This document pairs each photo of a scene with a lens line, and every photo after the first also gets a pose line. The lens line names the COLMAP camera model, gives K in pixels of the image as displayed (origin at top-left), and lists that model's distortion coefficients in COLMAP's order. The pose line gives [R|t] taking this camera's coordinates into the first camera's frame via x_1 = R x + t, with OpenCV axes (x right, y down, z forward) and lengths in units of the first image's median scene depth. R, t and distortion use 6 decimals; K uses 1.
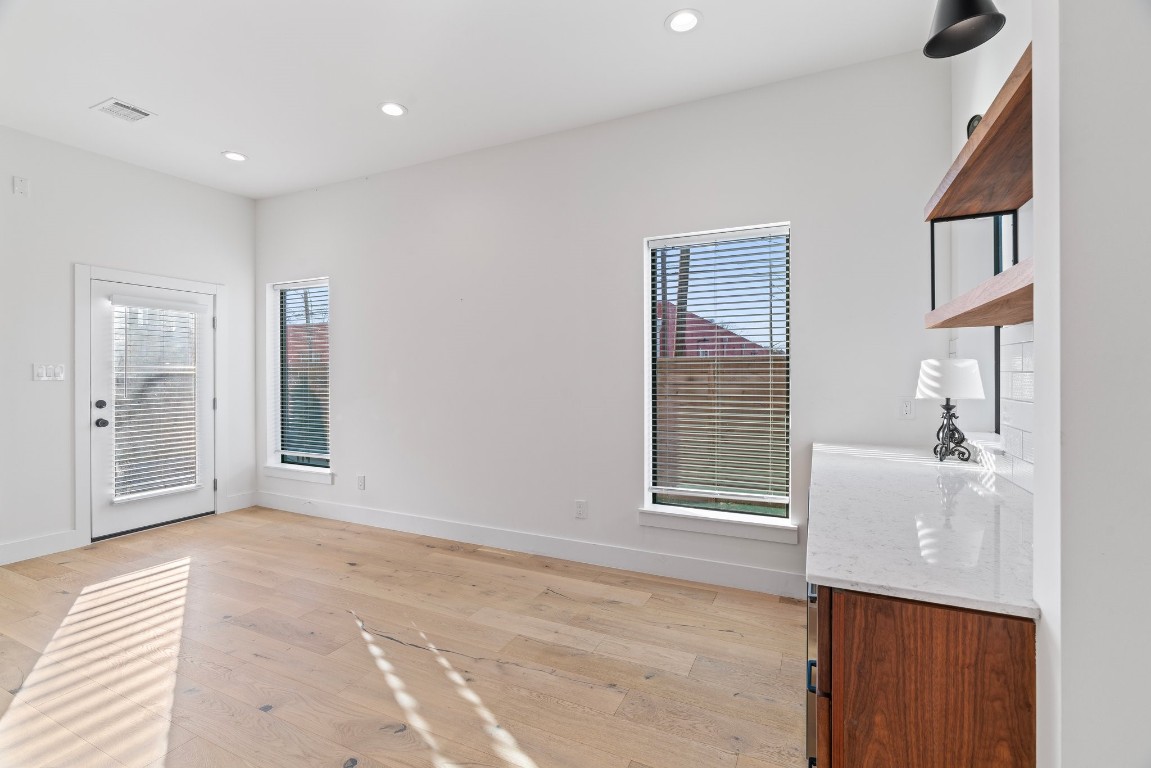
lens RADIAL K [[517.3, 0, 573.2], [0, 517.3, 372.4], [0, 0, 1]] dist [-0.001583, 0.000855]
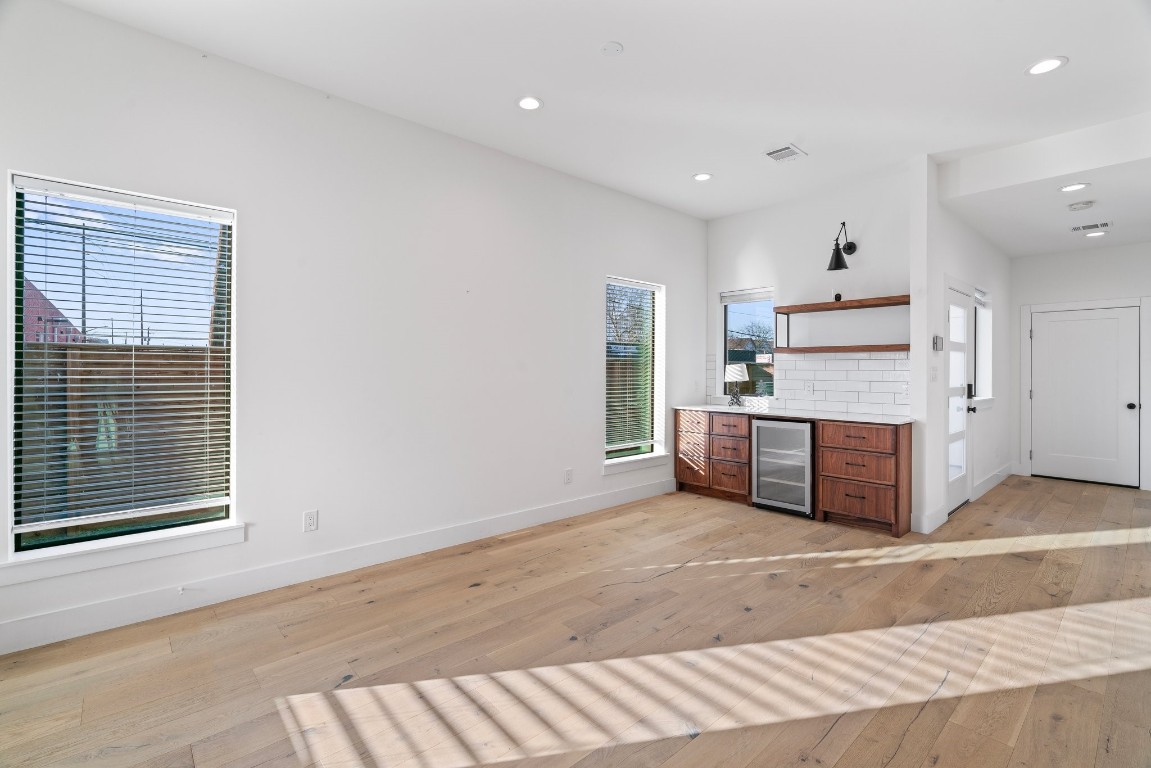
lens RADIAL K [[517.3, 0, 573.2], [0, 517.3, 372.4], [0, 0, 1]] dist [-0.001583, 0.000855]
pose [[0.381311, 0.000849, 0.924446, -1.184631], [-0.011084, 0.999932, 0.003654, 0.007196], [-0.924380, -0.011639, 0.381295, 0.524477]]
